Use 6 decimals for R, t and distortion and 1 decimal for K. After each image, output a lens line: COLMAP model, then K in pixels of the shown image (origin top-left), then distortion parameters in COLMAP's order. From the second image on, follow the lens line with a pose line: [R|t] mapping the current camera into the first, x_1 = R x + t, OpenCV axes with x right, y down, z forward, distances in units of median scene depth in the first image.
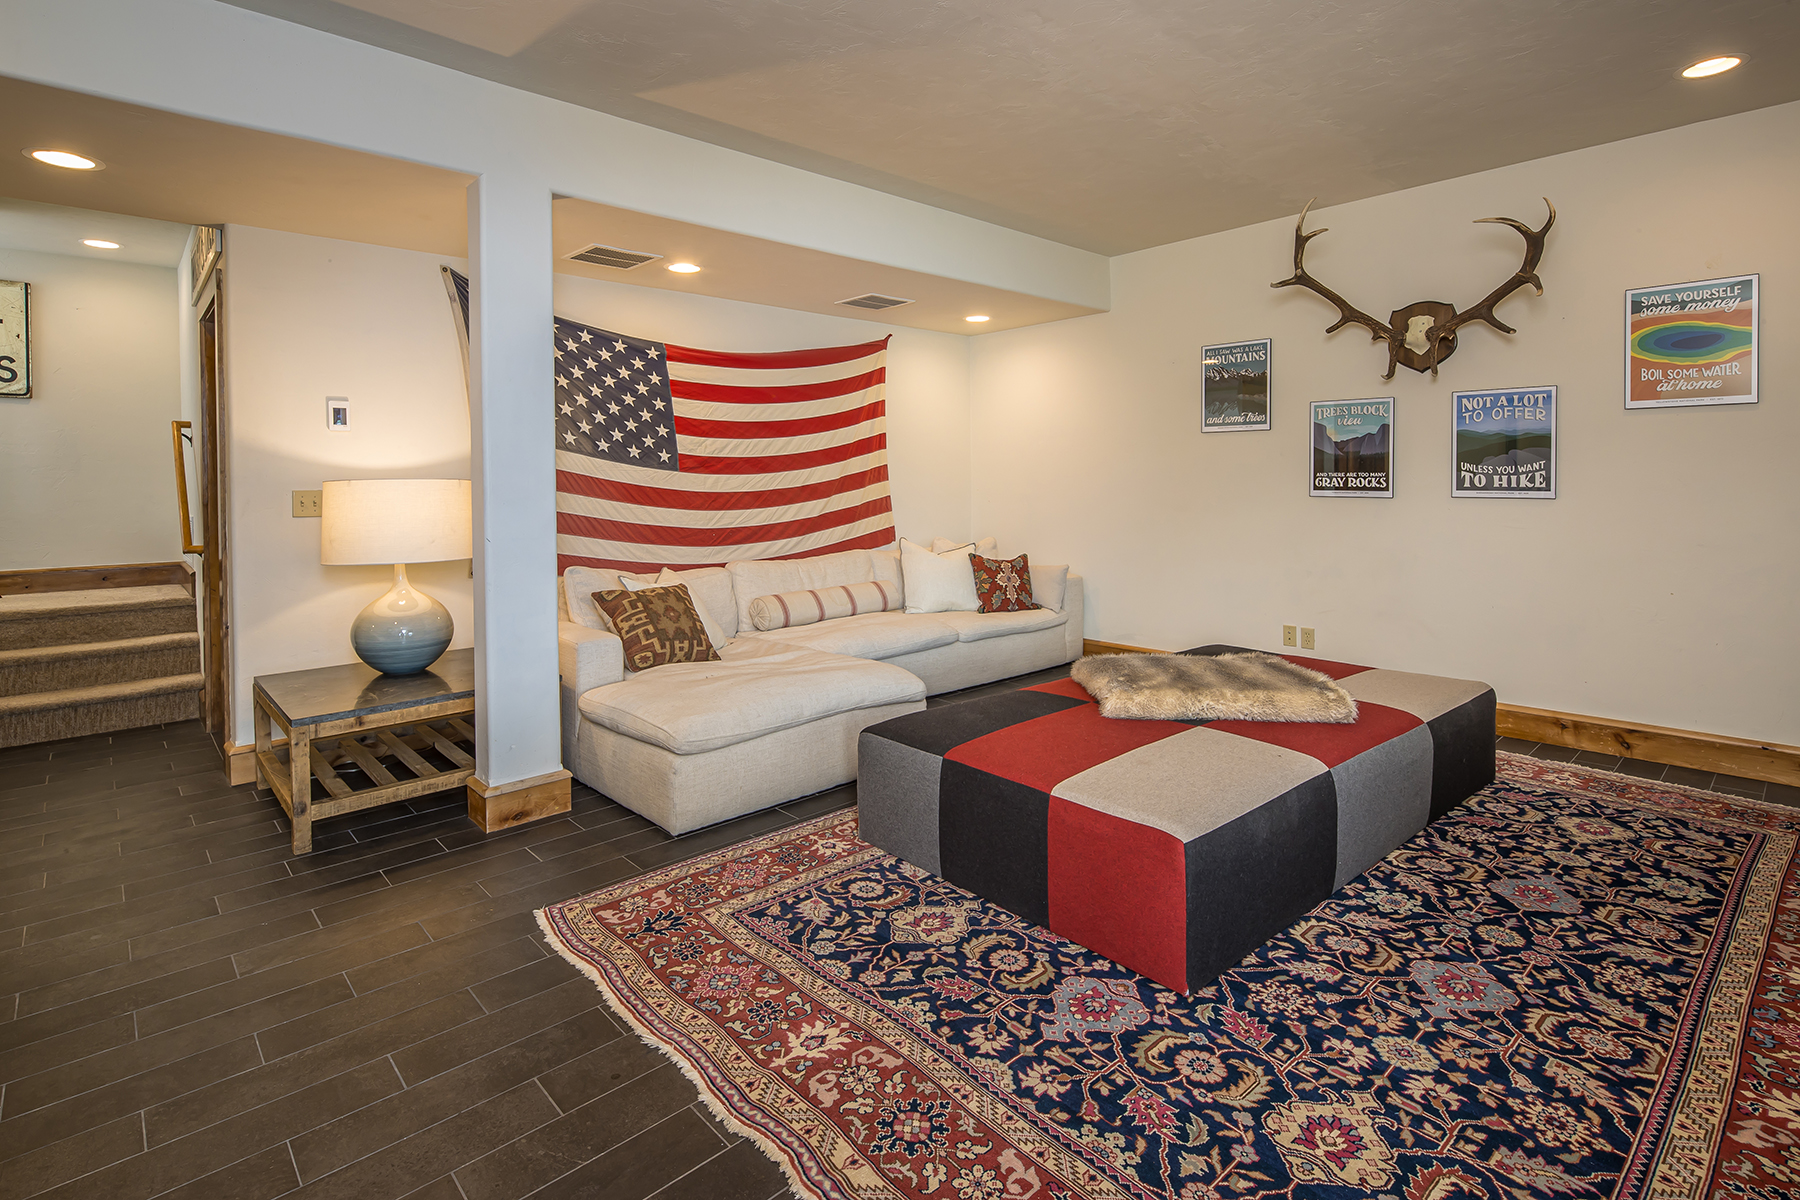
lens RADIAL K [[891.8, 0, 894.7], [0, 891.8, 636.7], [0, 0, 1]] dist [0.000711, -0.000331]
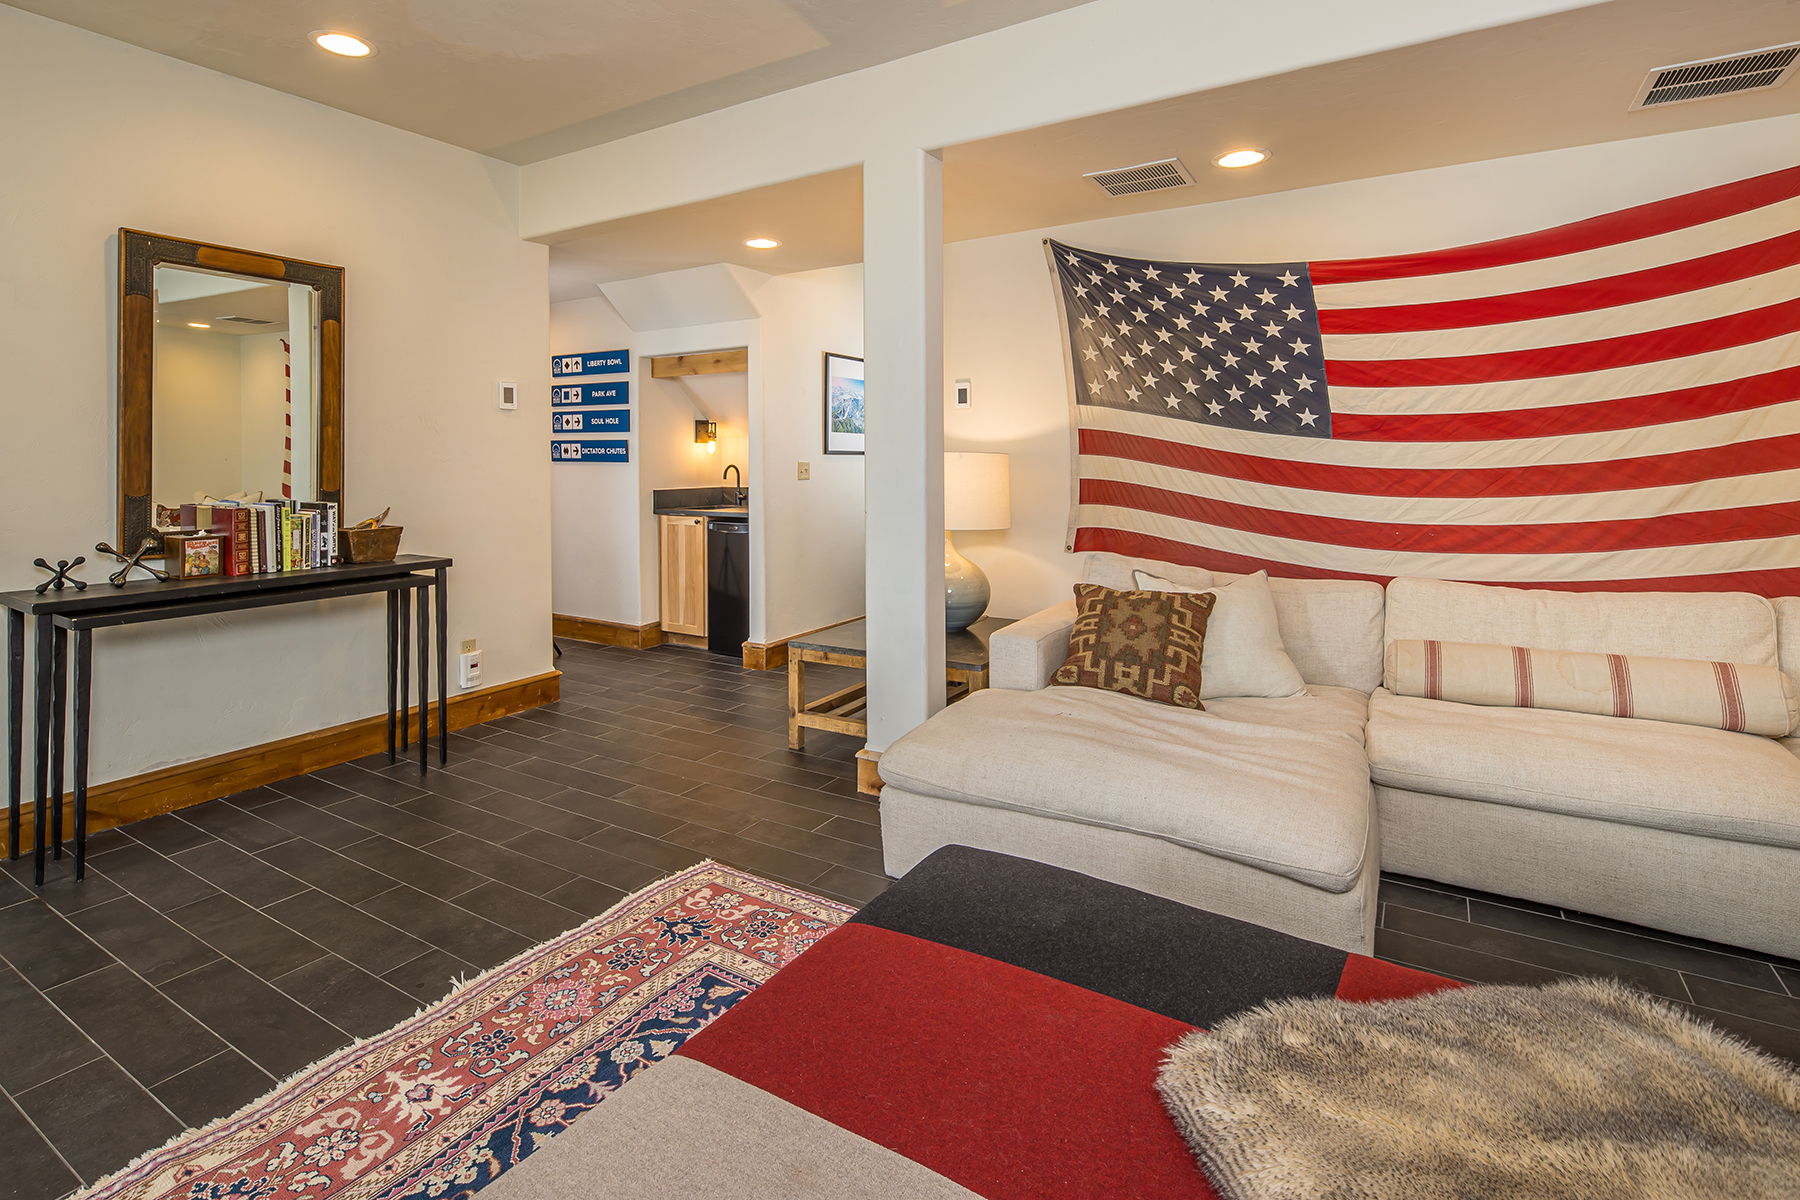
lens RADIAL K [[894.9, 0, 903.9], [0, 894.9, 550.7], [0, 0, 1]] dist [-0.000635, -0.002446]
pose [[0.243275, 0.110004, -0.963699, 0.399471], [-0.160666, 0.984393, 0.071807, -0.104976], [0.956558, 0.137365, 0.257152, 0.563201]]
